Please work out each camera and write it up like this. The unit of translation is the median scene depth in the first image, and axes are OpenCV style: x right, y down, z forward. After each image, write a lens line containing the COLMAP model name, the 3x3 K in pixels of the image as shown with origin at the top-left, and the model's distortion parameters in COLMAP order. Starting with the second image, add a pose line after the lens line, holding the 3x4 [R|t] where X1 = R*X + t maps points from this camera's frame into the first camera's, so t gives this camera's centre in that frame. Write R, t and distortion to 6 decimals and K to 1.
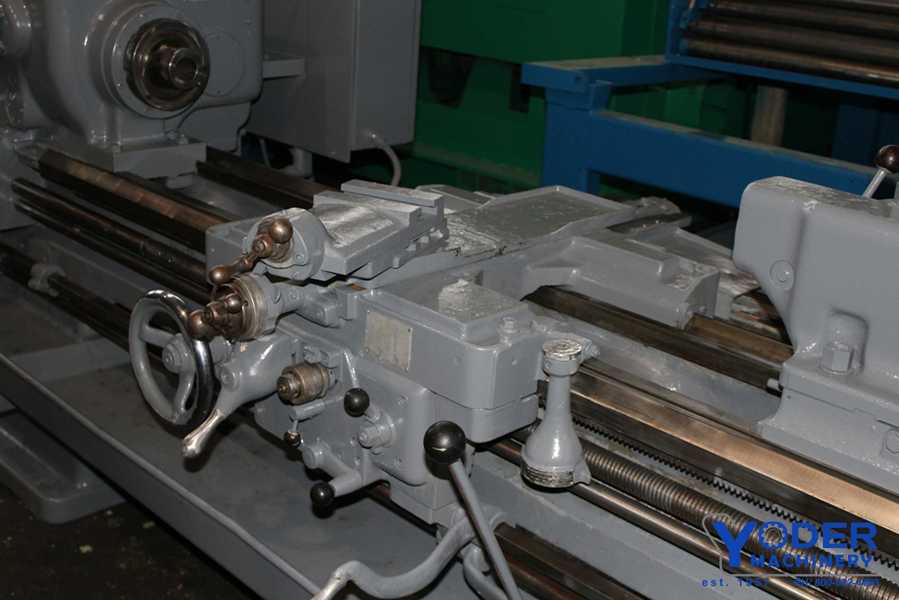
lens RADIAL K [[1125.3, 0, 450.8], [0, 1125.3, 300.1], [0, 0, 1]] dist [-0.076091, 0.000000]
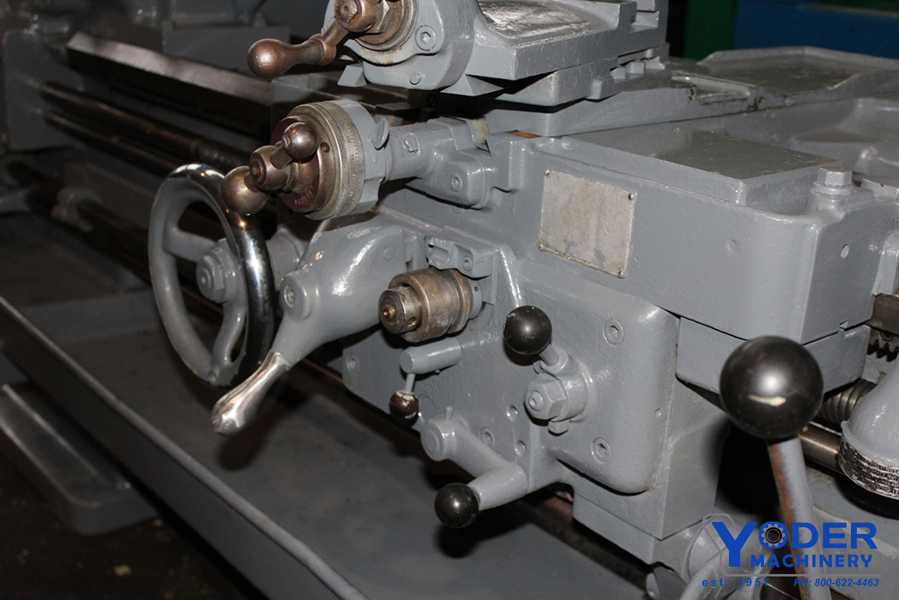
lens RADIAL K [[1125.3, 0, 447.4], [0, 1125.3, 298.7], [0, 0, 1]] dist [-0.076091, 0.000000]
pose [[0.995344, 0.013347, -0.095457, -0.065638], [-0.014767, 0.999790, -0.014186, 0.076611], [0.095247, 0.015529, 0.995332, 0.432207]]
